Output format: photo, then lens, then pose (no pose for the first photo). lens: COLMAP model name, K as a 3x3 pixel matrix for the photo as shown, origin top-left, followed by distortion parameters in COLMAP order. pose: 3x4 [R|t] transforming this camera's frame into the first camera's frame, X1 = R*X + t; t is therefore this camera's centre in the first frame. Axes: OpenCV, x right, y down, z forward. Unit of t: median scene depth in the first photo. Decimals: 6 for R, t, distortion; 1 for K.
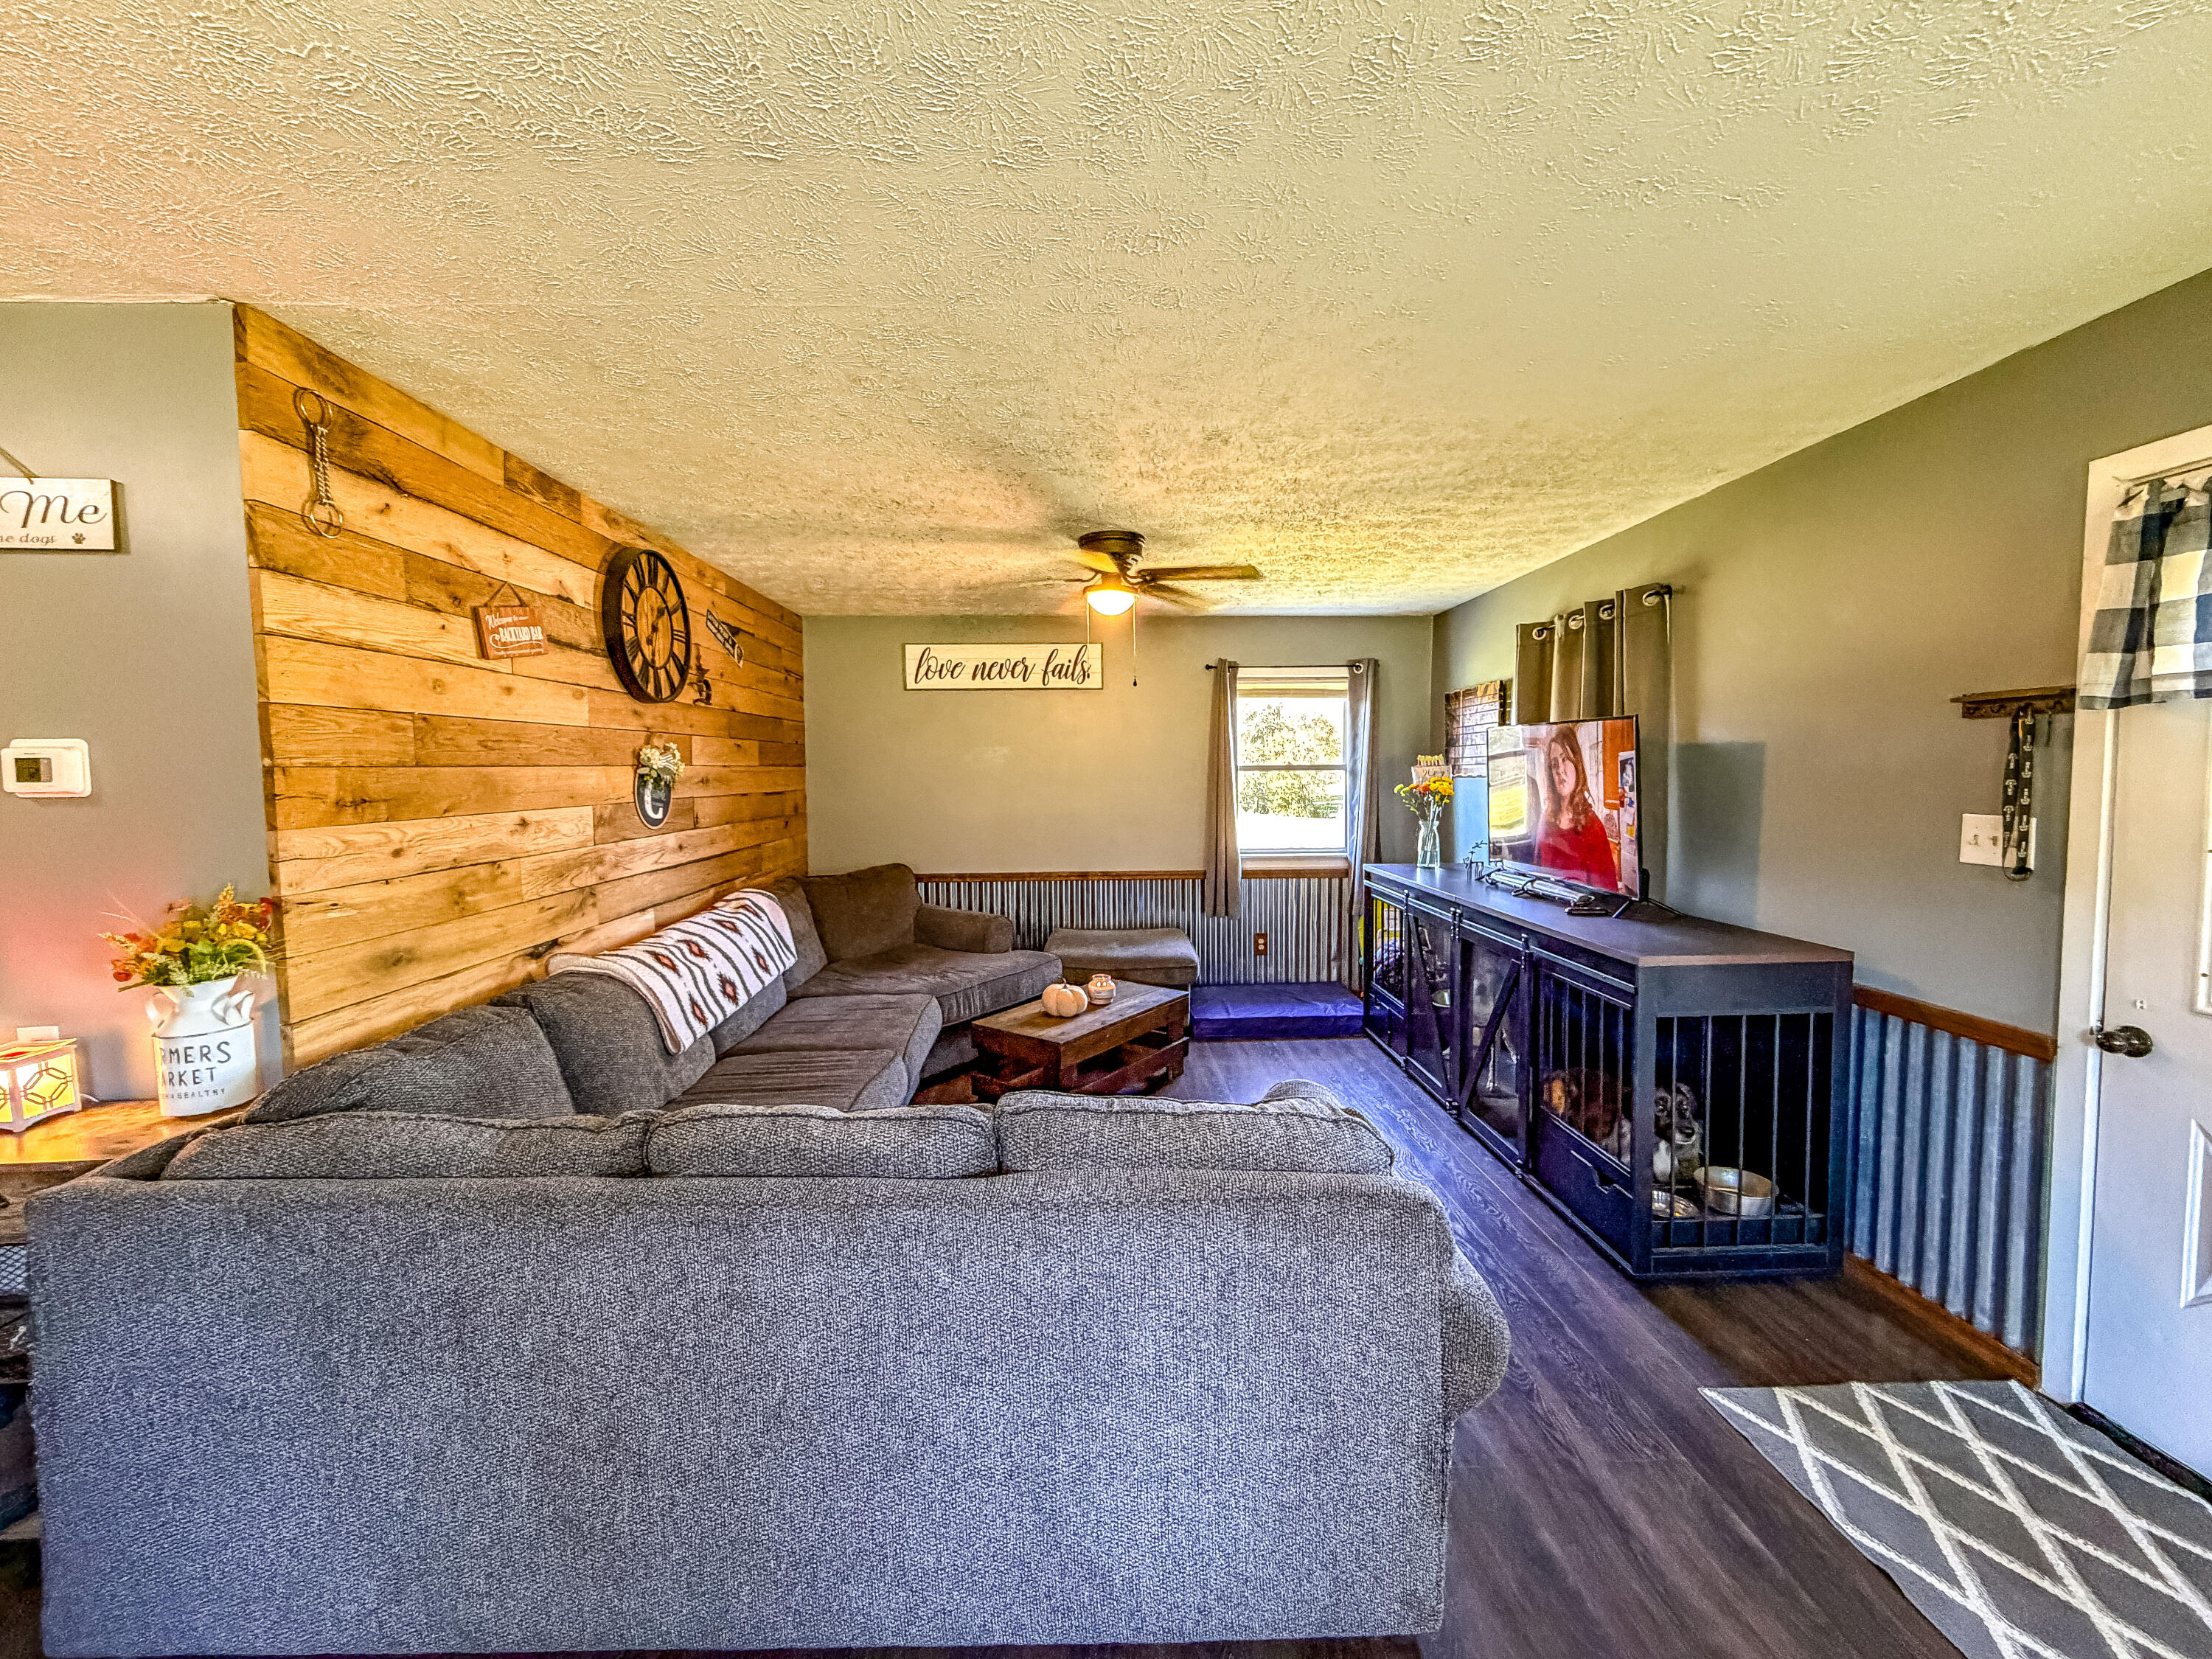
lens RADIAL K [[888.1, 0, 1099.1], [0, 888.1, 829.6], [0, 0, 1]] dist [-0.000996, 0.000150]
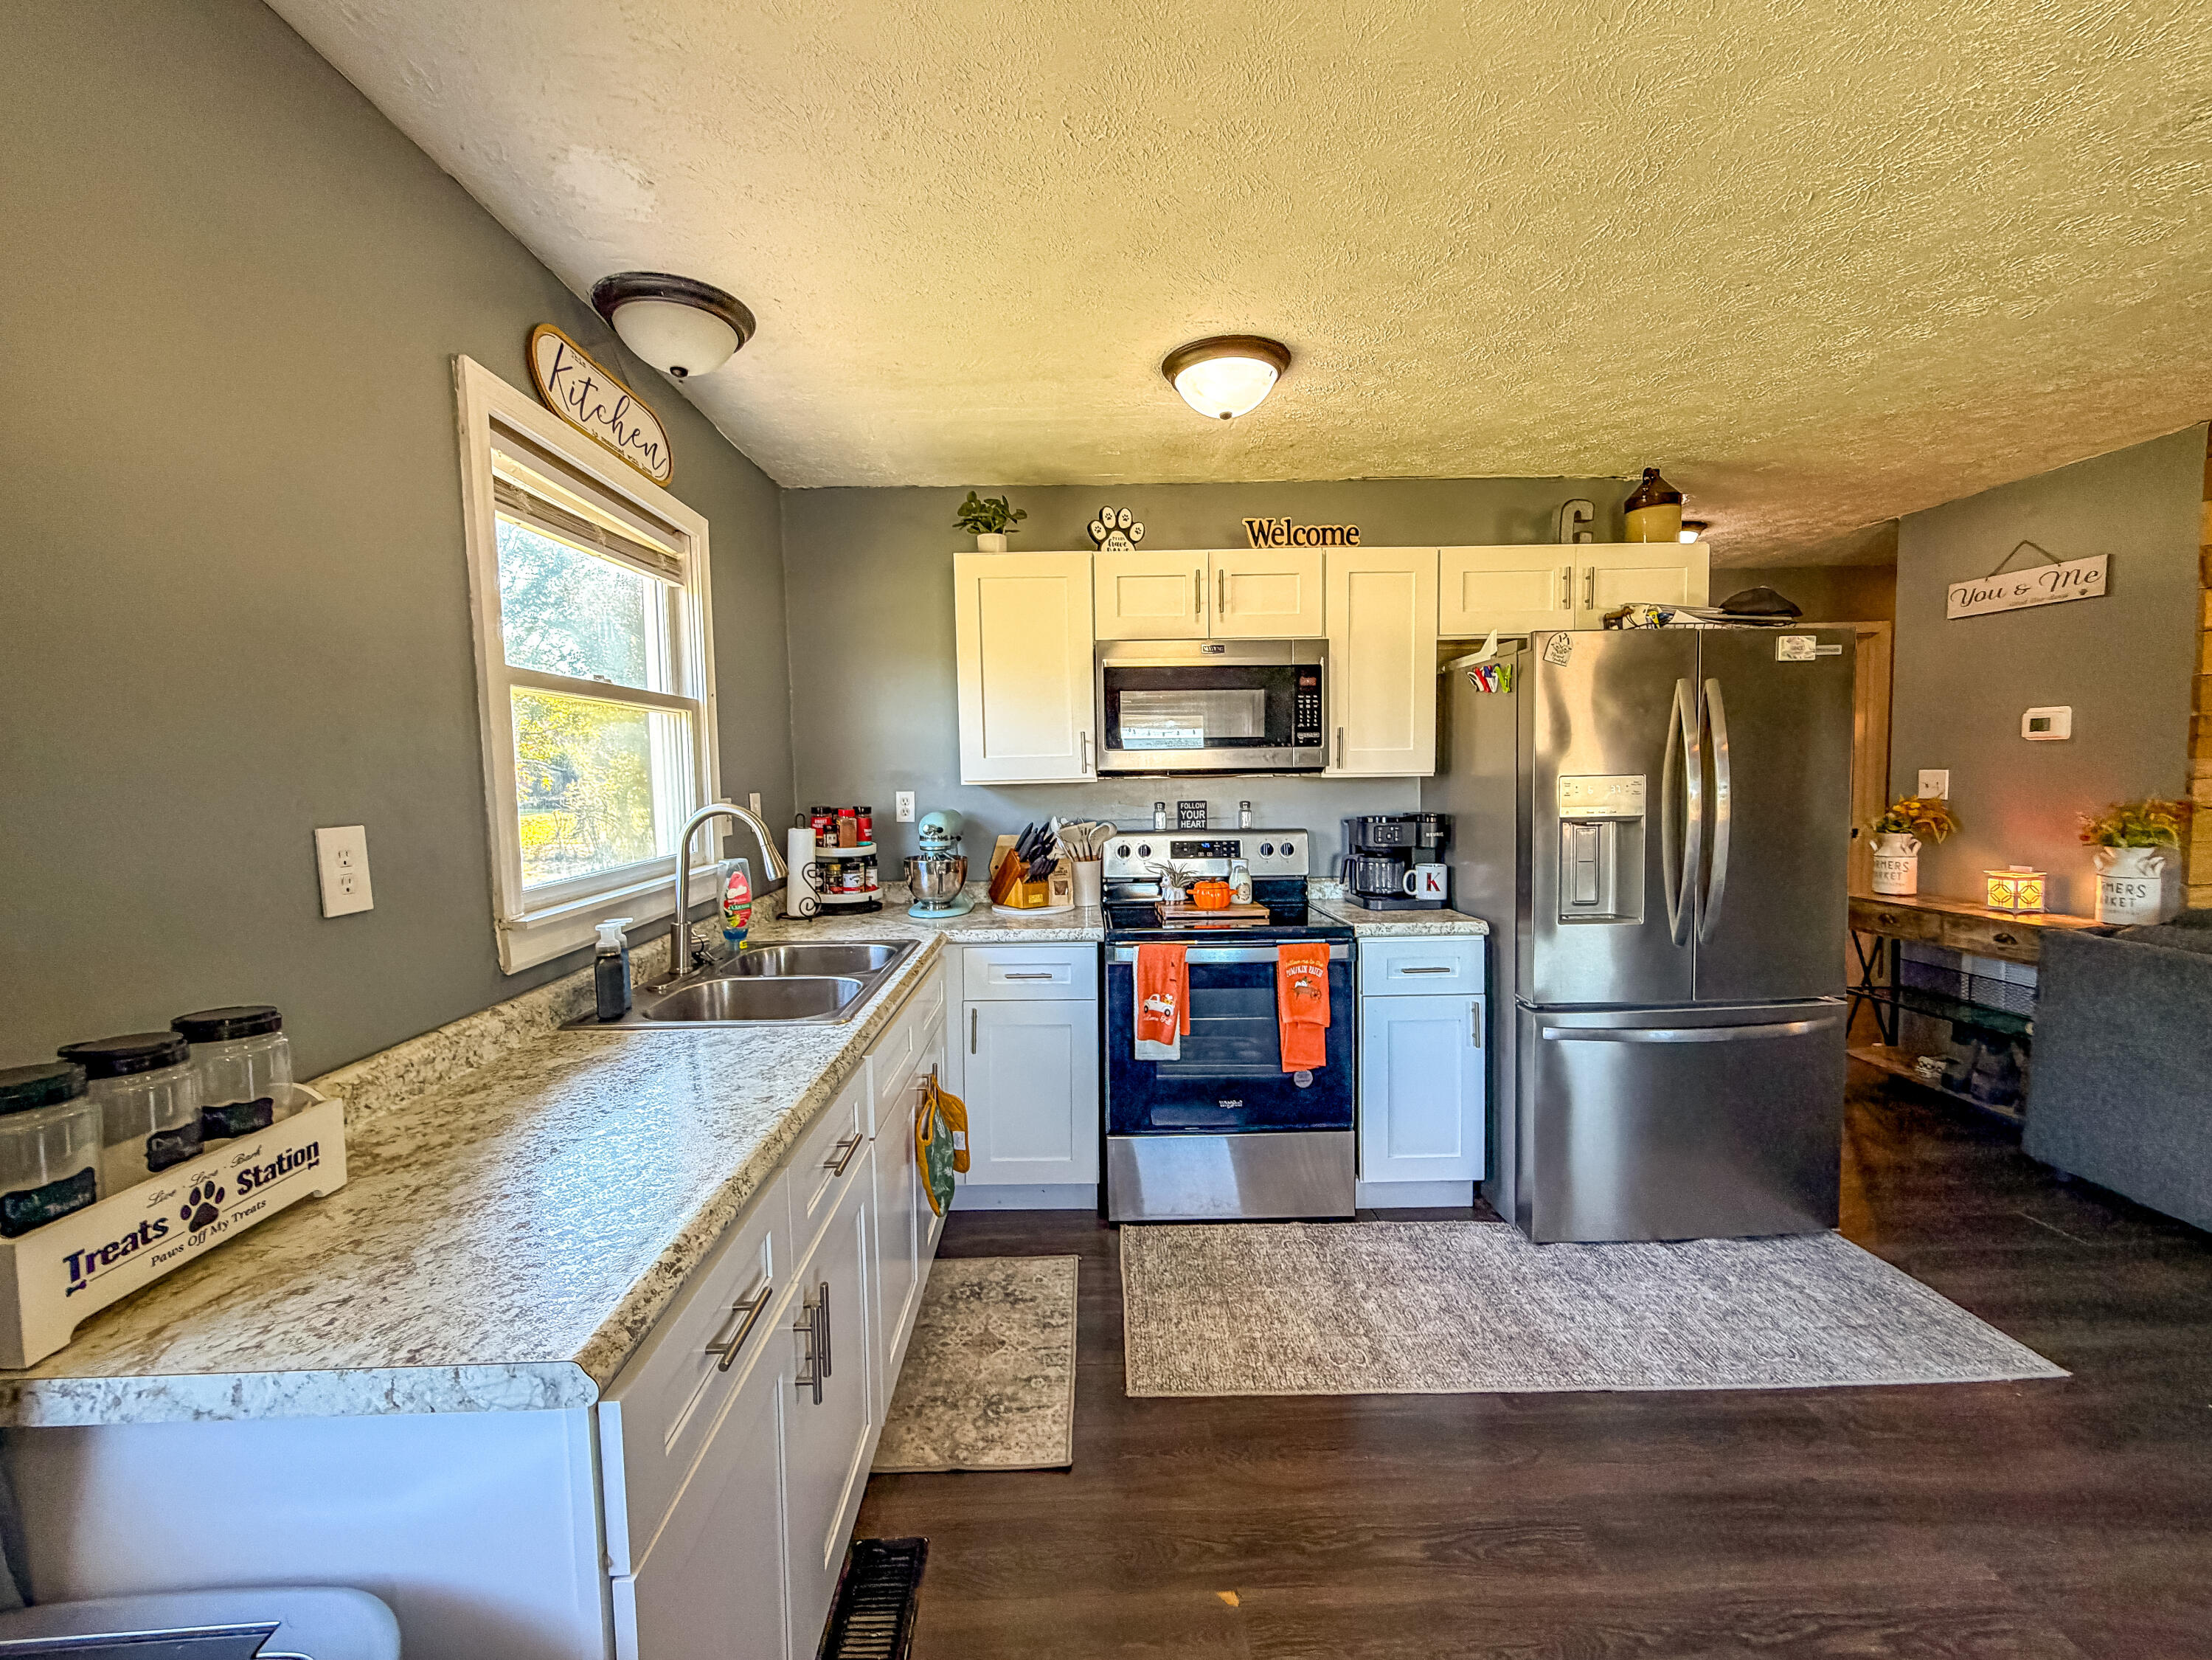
lens RADIAL K [[888.2, 0, 1101.5], [0, 888.2, 827.5], [0, 0, 1]] dist [-0.000996, 0.000150]
pose [[-0.005322, 0.076027, -0.997092, 0.601492], [-0.043092, 0.996162, 0.076186, 0.080302], [0.999057, 0.043372, -0.002025, -0.849835]]
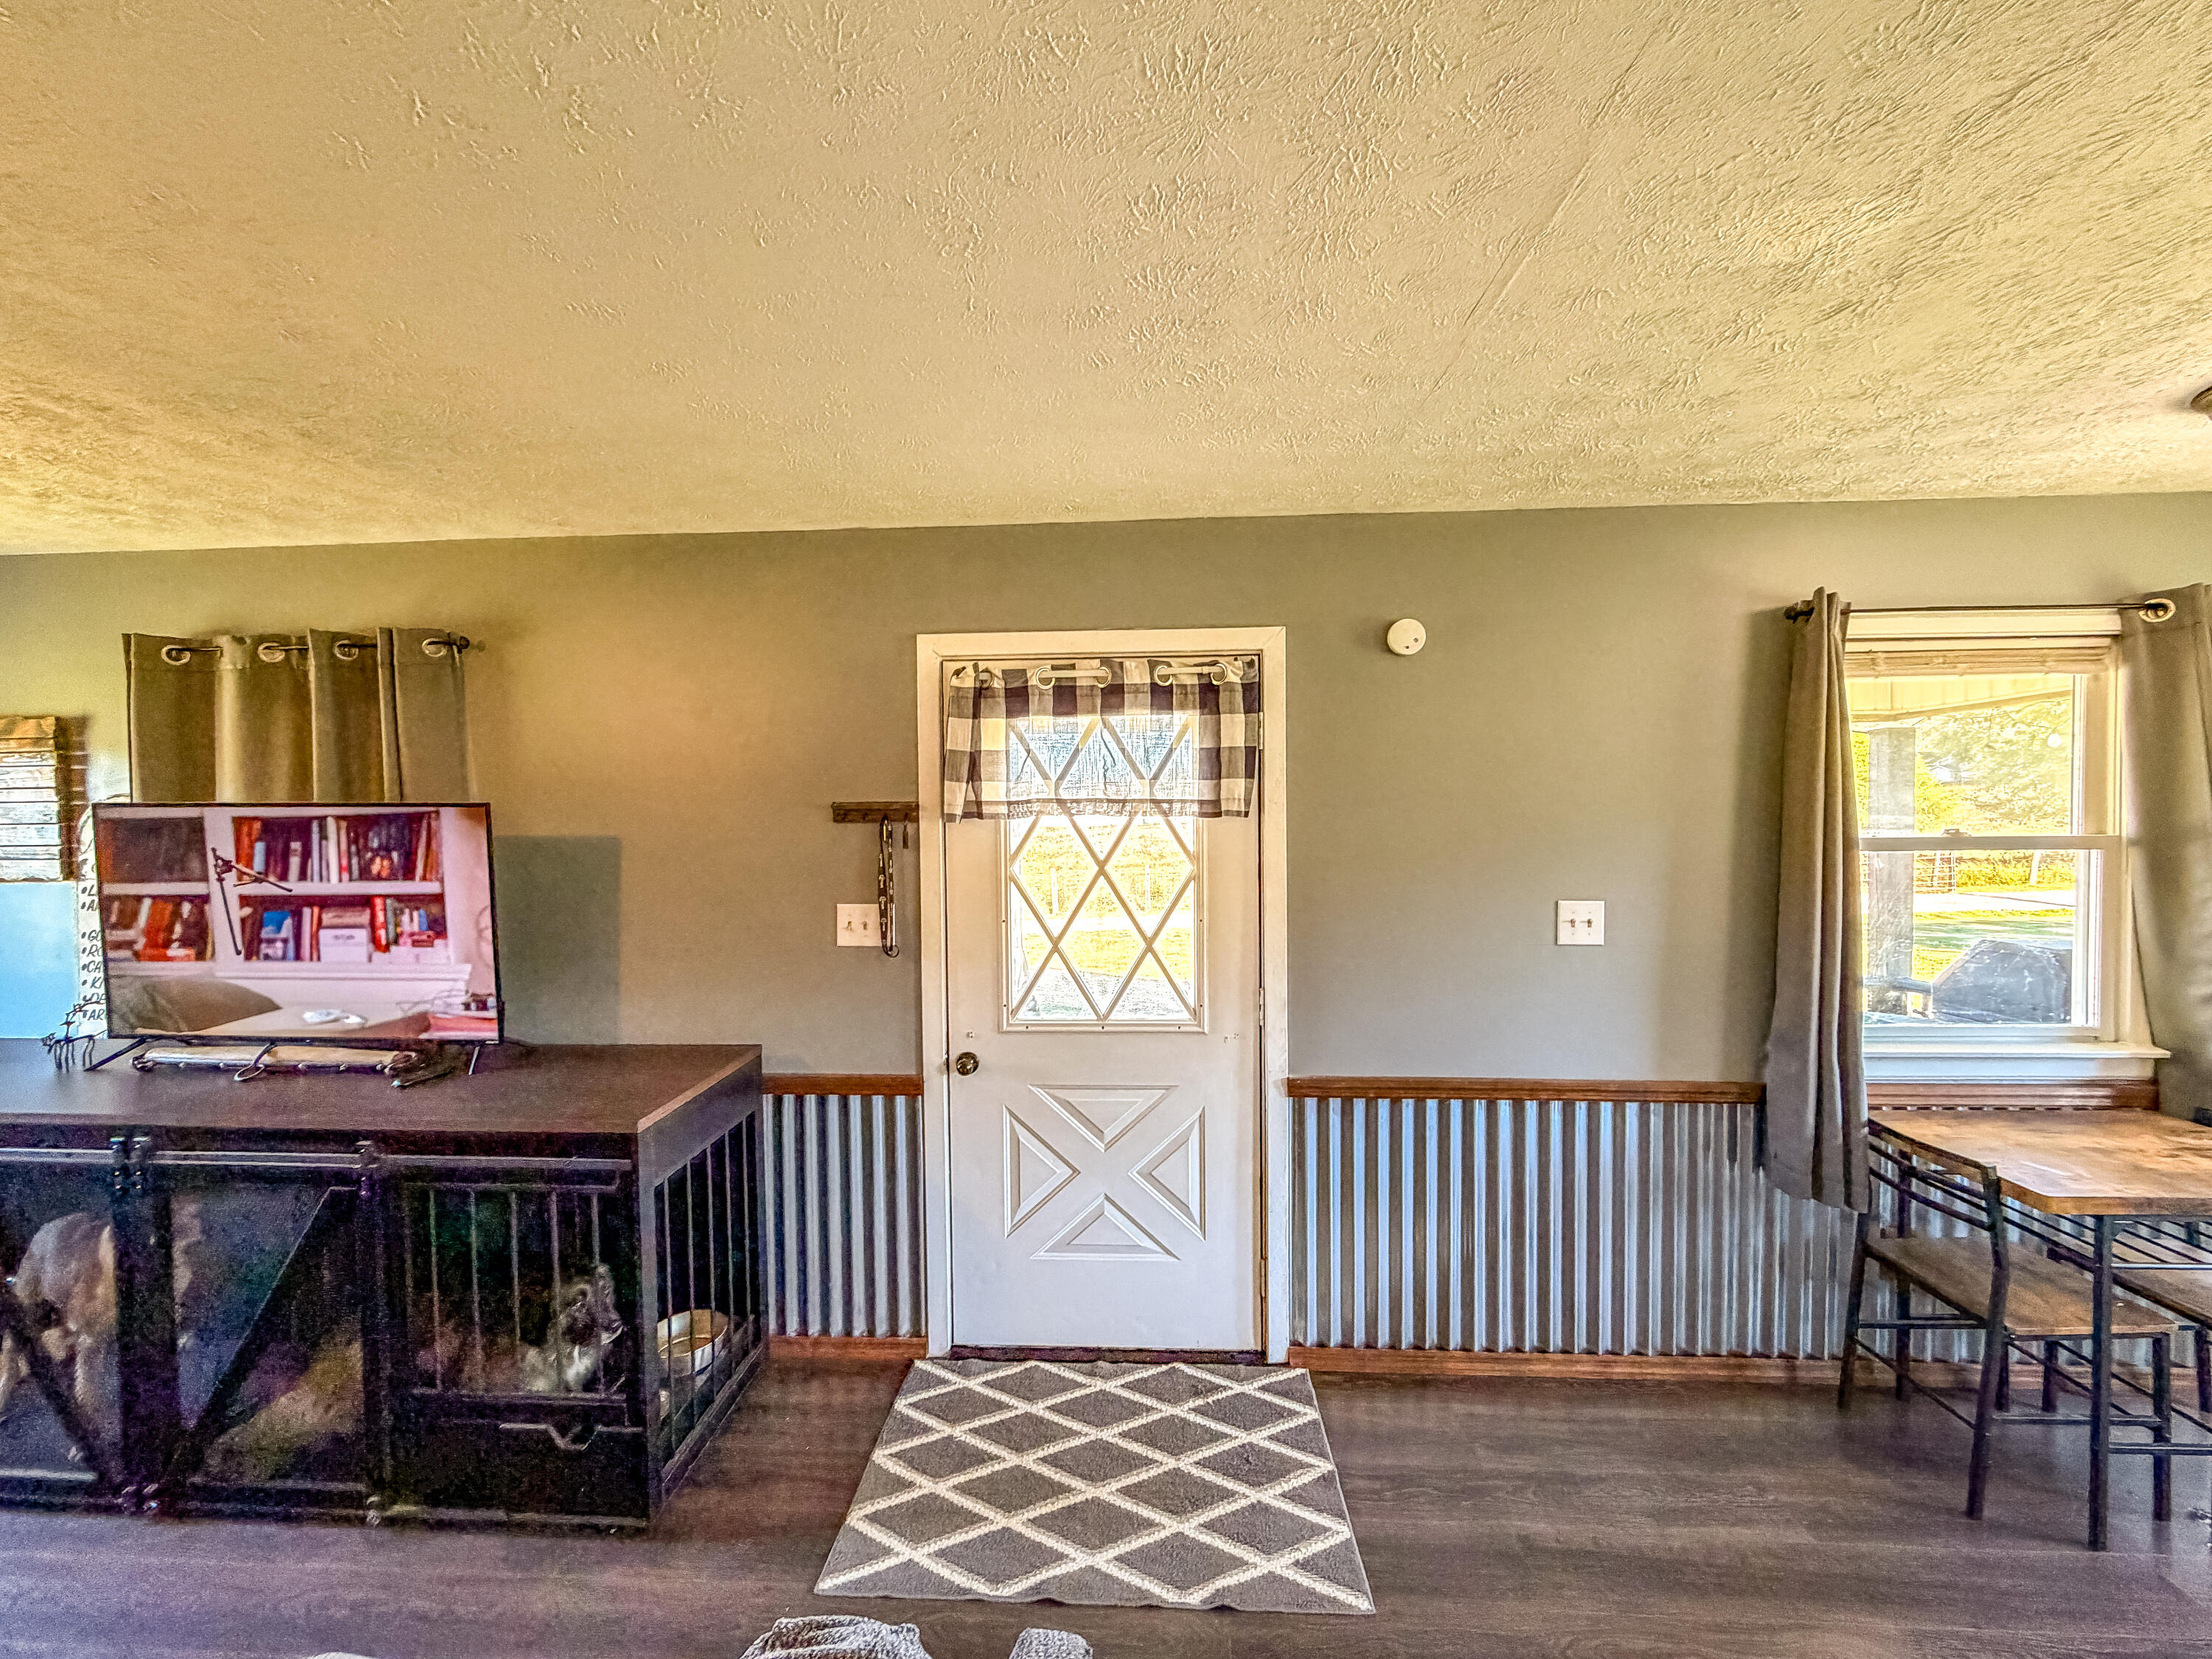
lens RADIAL K [[888.1, 0, 1090.4], [0, 888.1, 829.4], [0, 0, 1]] dist [-0.000996, 0.000150]
pose [[0.082744, -0.019404, 0.996382, -0.161213], [0.073321, 0.997219, 0.013331, -0.112311], [-0.993870, 0.071953, 0.083937, 0.597800]]
